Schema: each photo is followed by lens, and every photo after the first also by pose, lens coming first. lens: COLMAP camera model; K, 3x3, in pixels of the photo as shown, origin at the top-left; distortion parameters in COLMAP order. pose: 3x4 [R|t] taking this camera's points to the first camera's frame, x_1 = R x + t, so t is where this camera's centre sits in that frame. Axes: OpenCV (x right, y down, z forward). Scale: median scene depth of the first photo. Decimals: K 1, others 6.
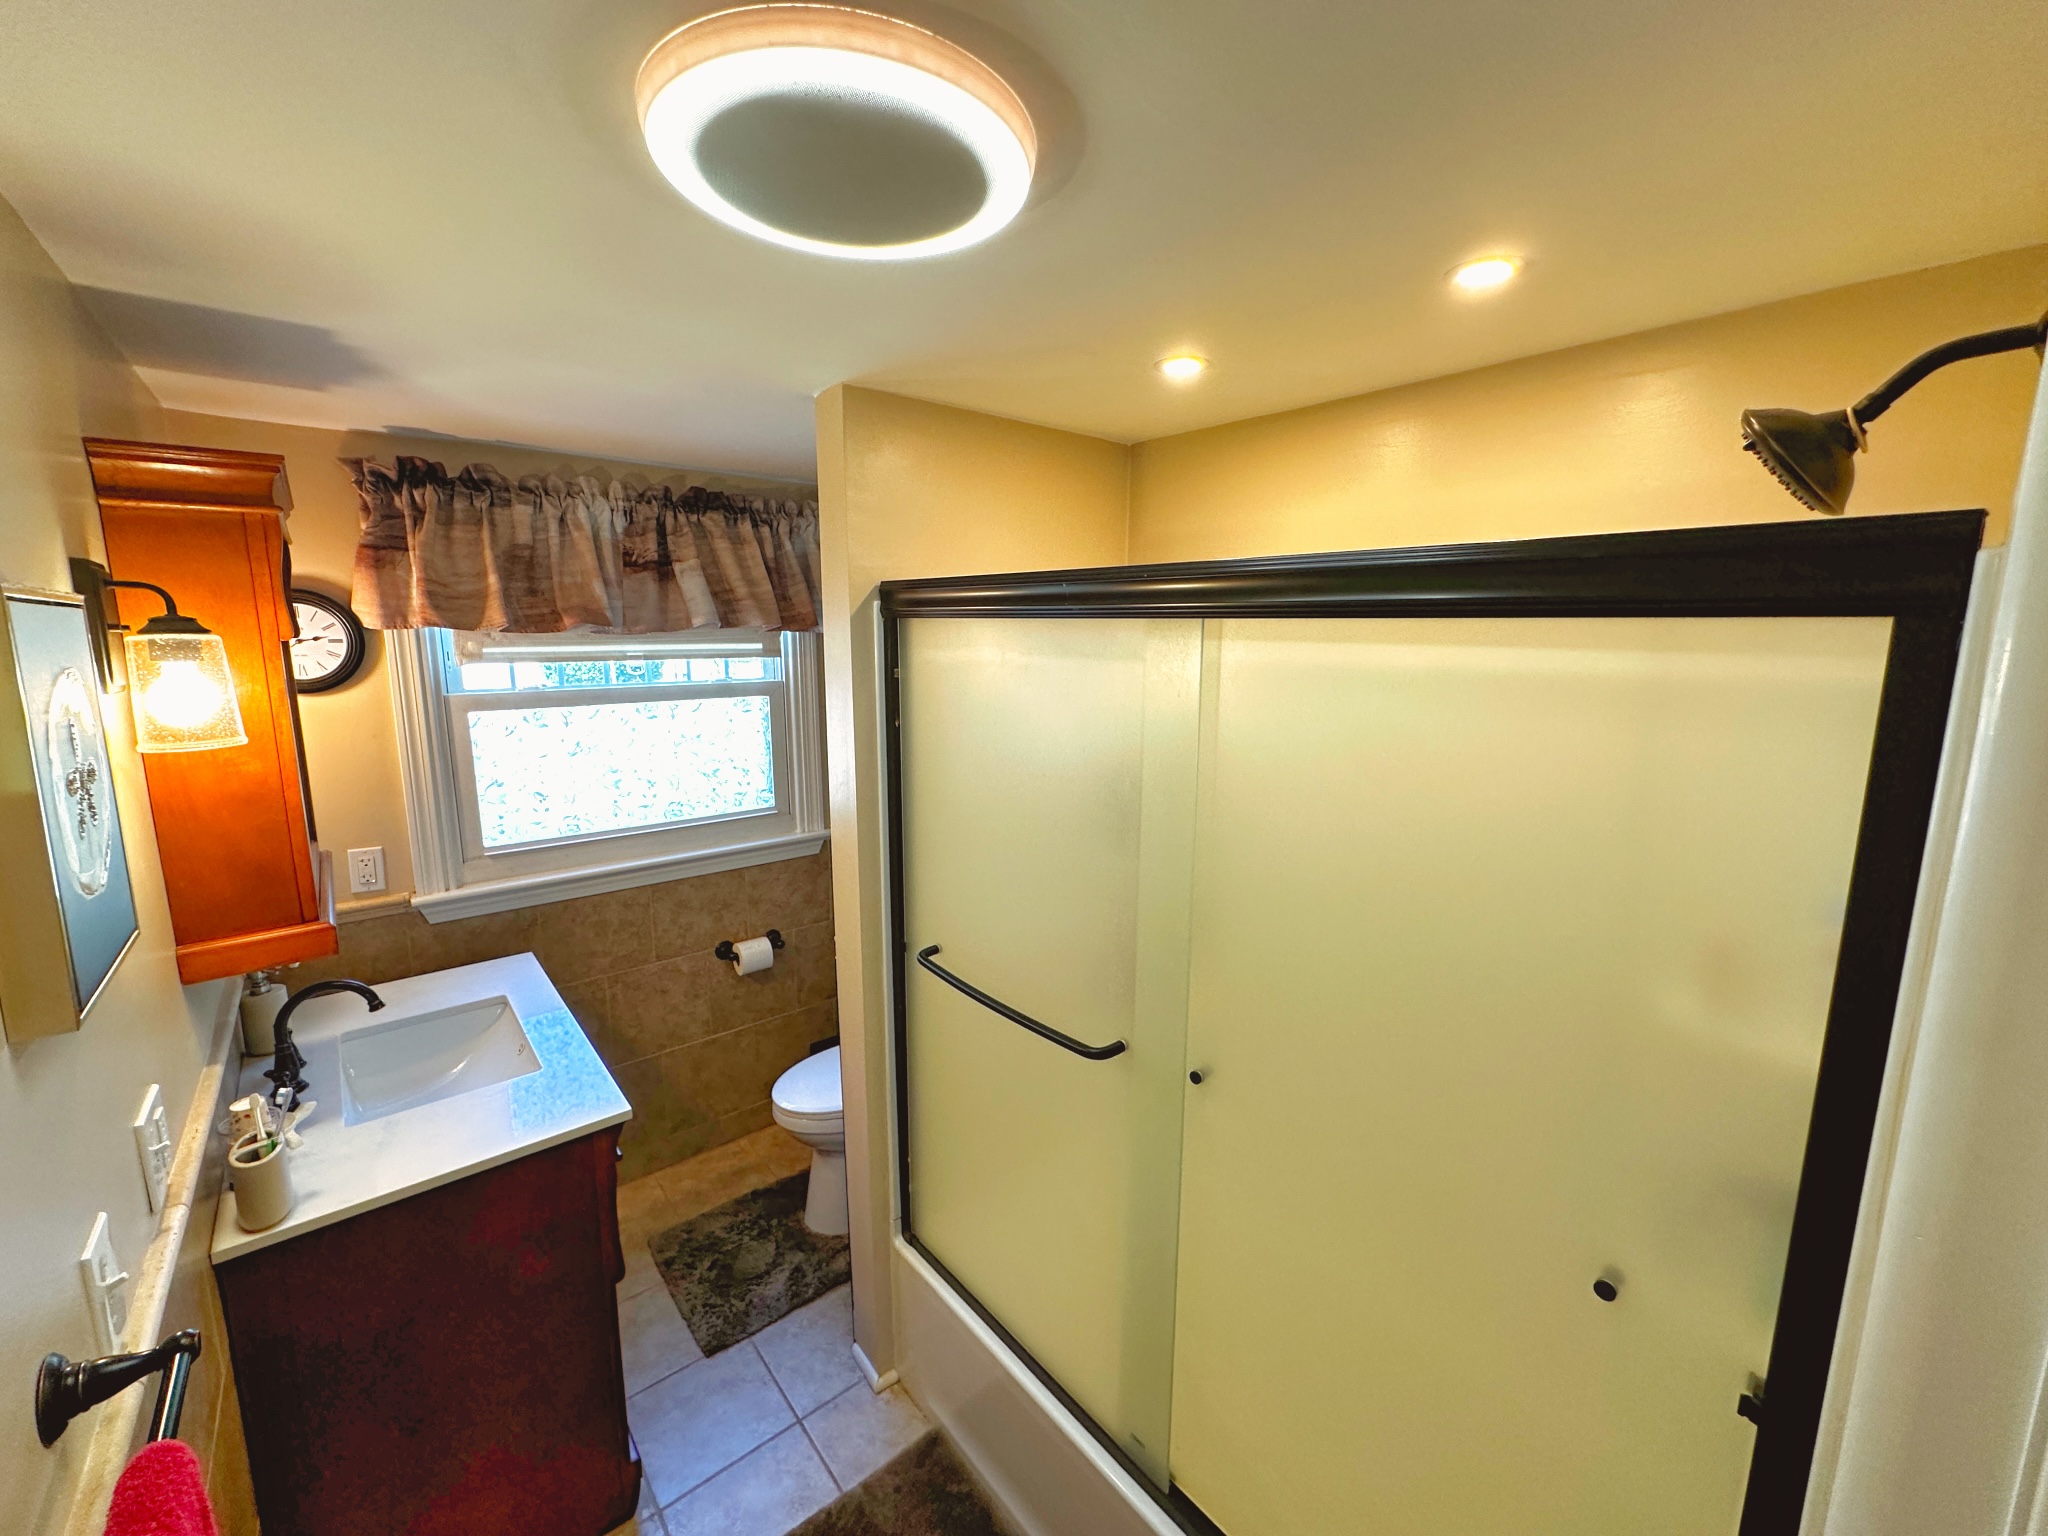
lens RADIAL K [[827.0, 0, 1025.0], [0, 827.0, 765.7], [0, 0, 1]] dist [-0.001764, 0.001159]
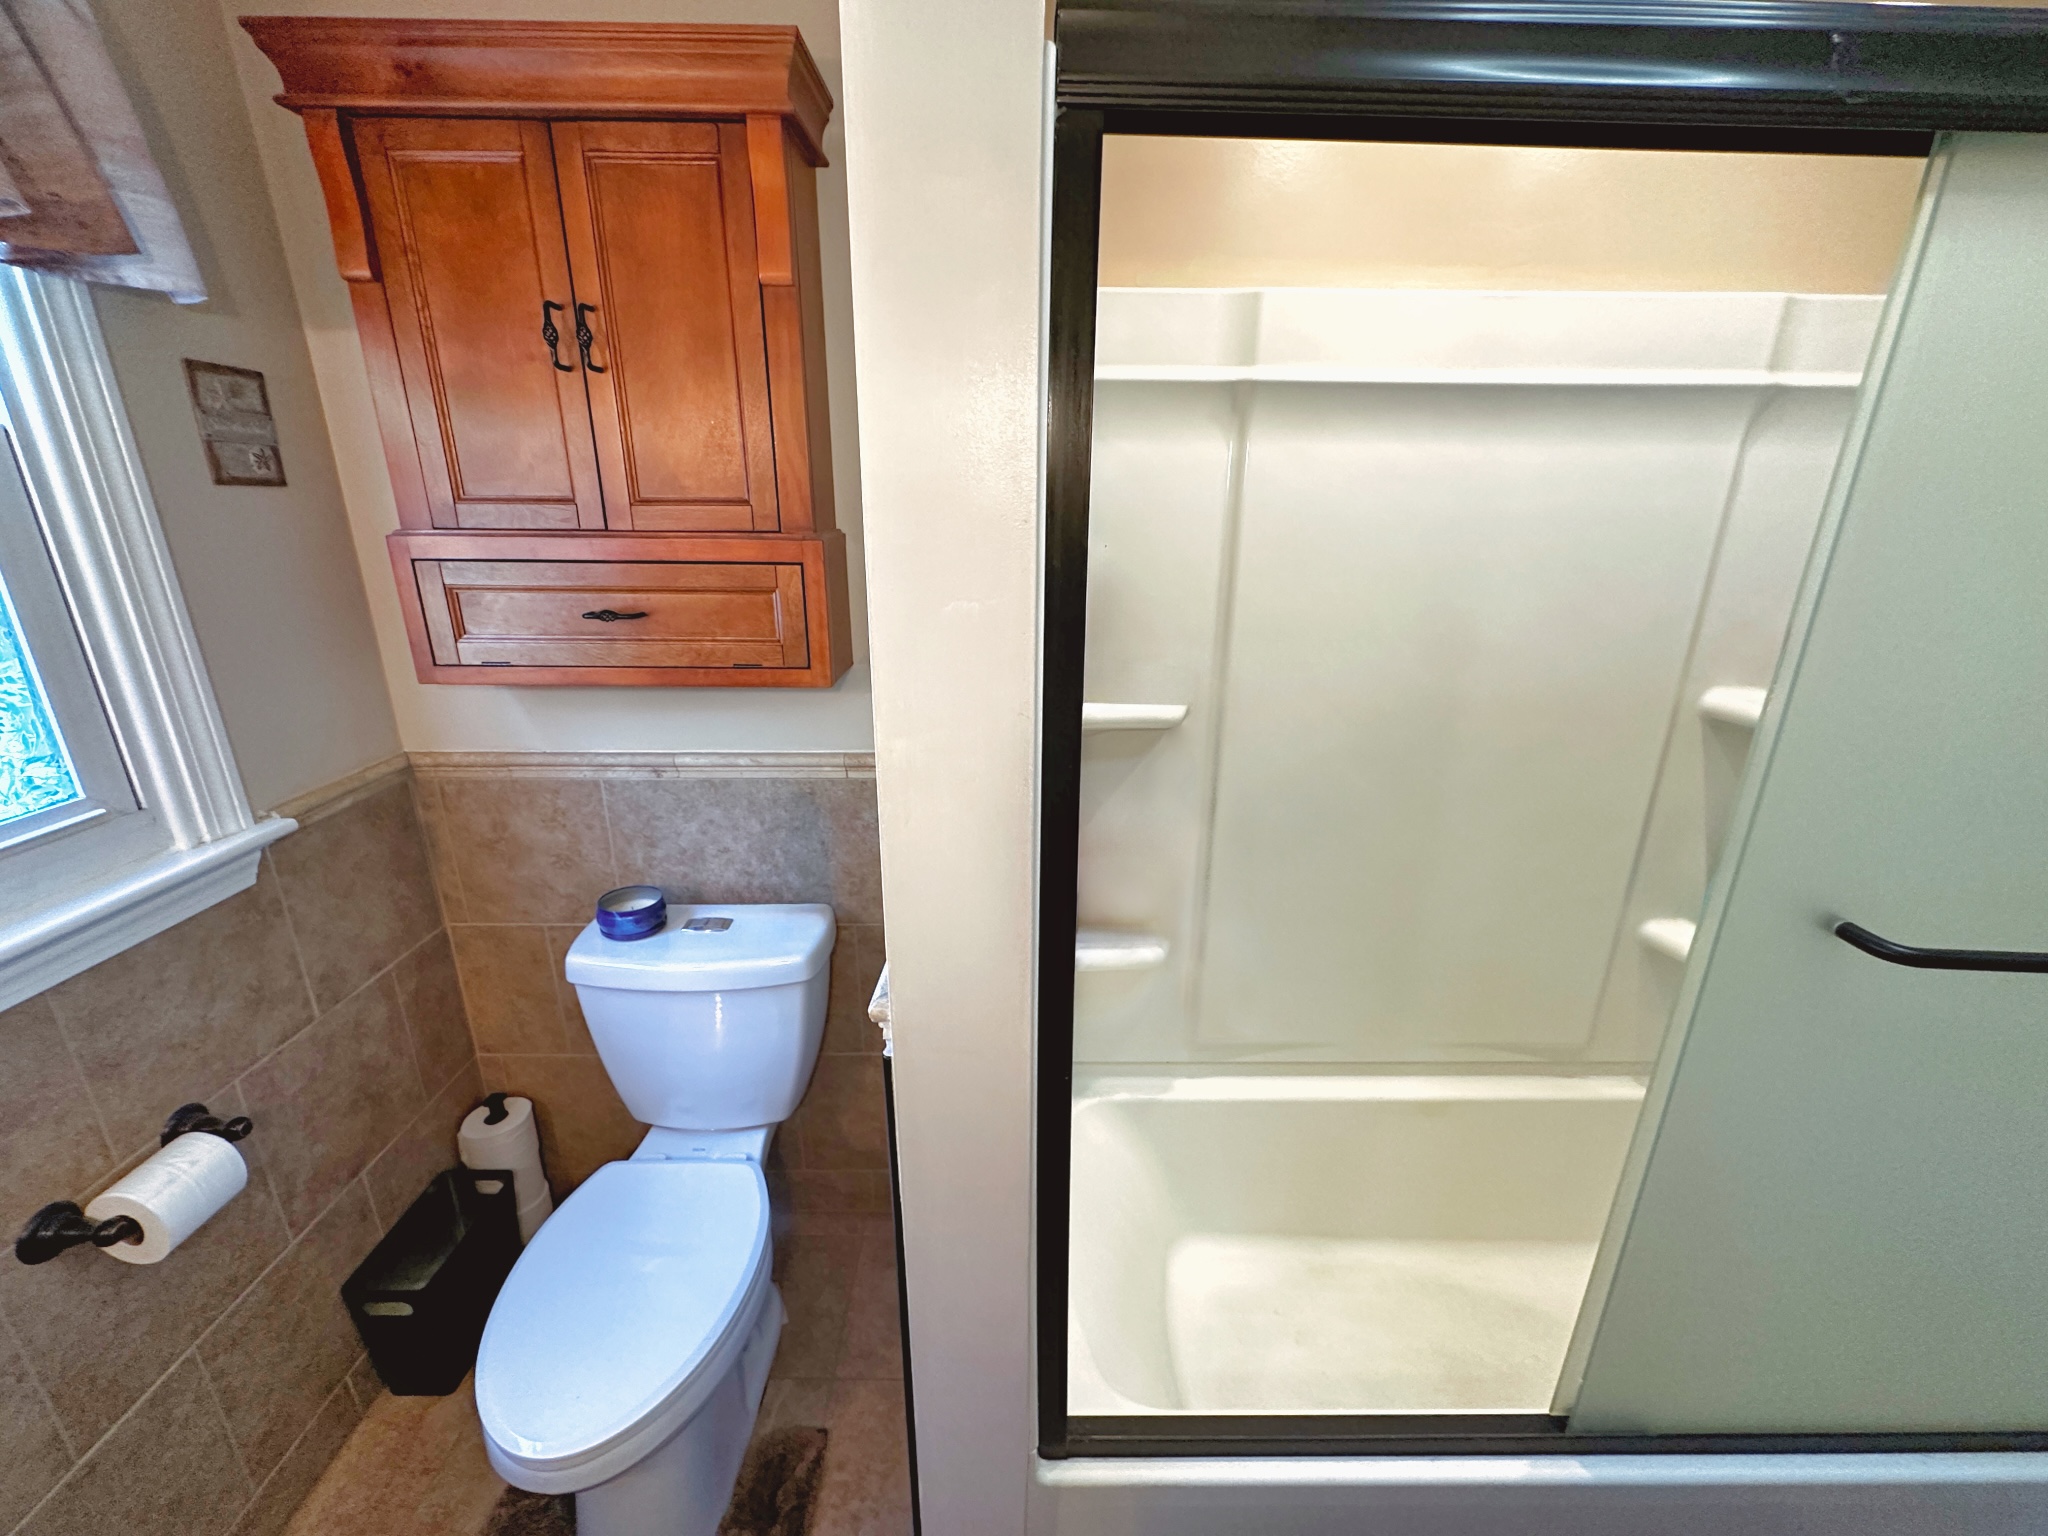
lens RADIAL K [[827.0, 0, 1030.2], [0, 827.0, 771.0], [0, 0, 1]] dist [-0.001764, 0.001159]
pose [[0.631705, -0.237071, 0.738069, -0.387776], [0.114413, 0.970176, 0.213699, 0.008808], [-0.766719, -0.050550, 0.639989, 0.581531]]
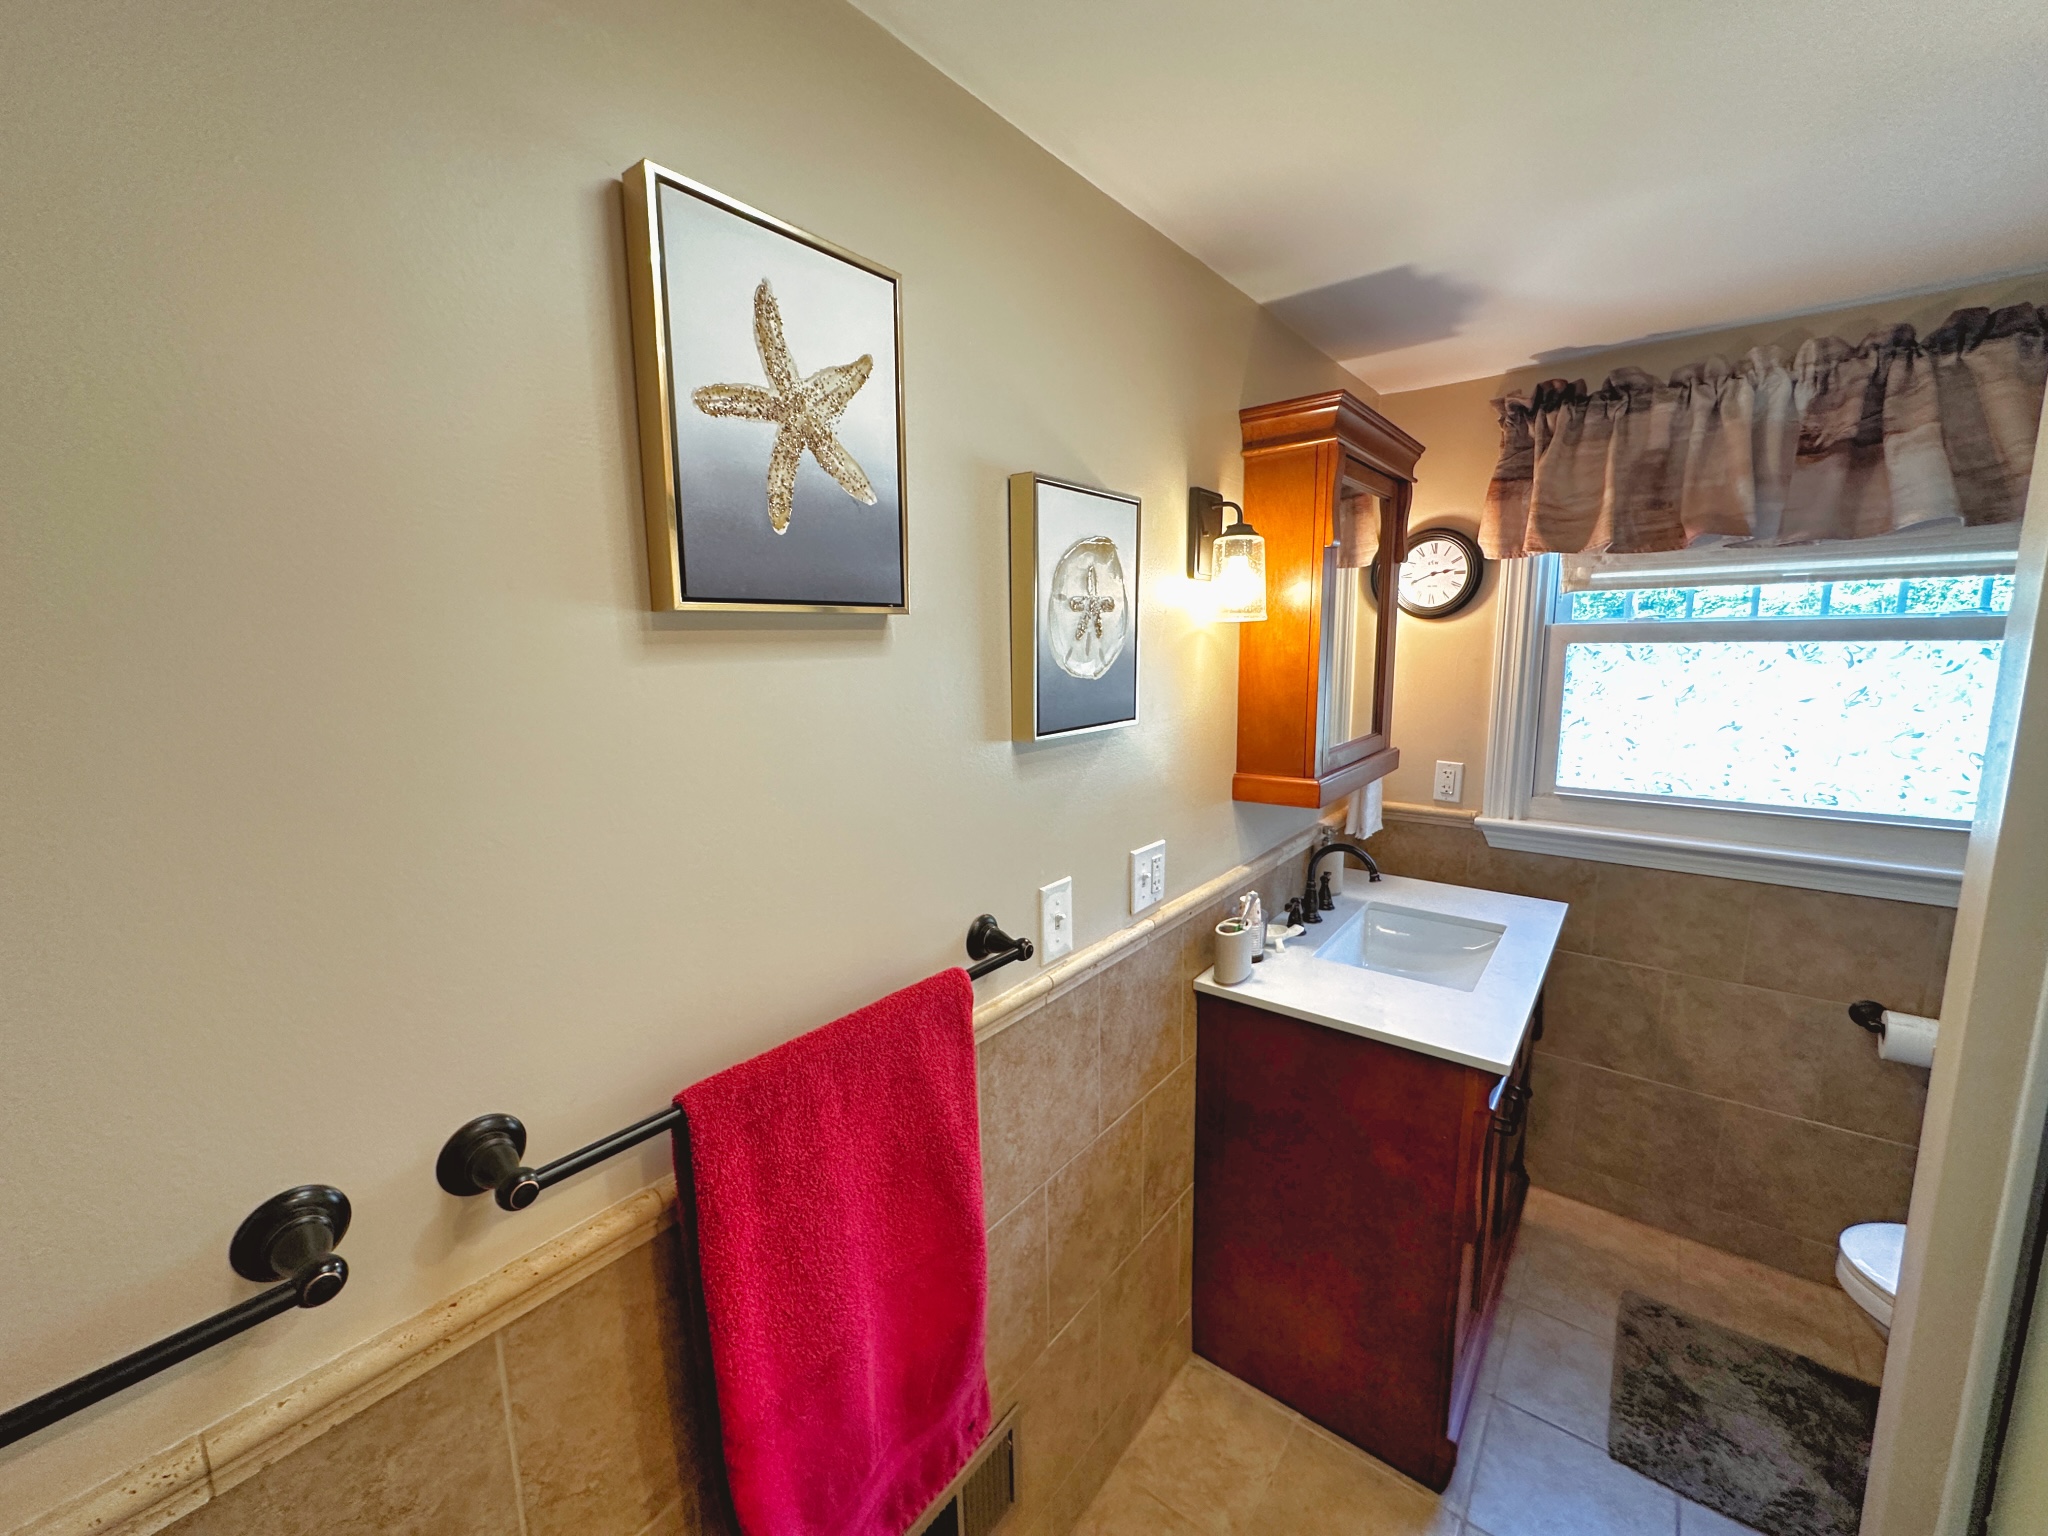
lens RADIAL K [[827.0, 0, 1022.4], [0, 827.0, 765.3], [0, 0, 1]] dist [-0.001764, 0.001159]
pose [[0.203185, 0.150151, -0.967559, 0.150629], [-0.145655, 0.981812, 0.121775, 0.050225], [0.968246, 0.116187, 0.221360, 0.188671]]
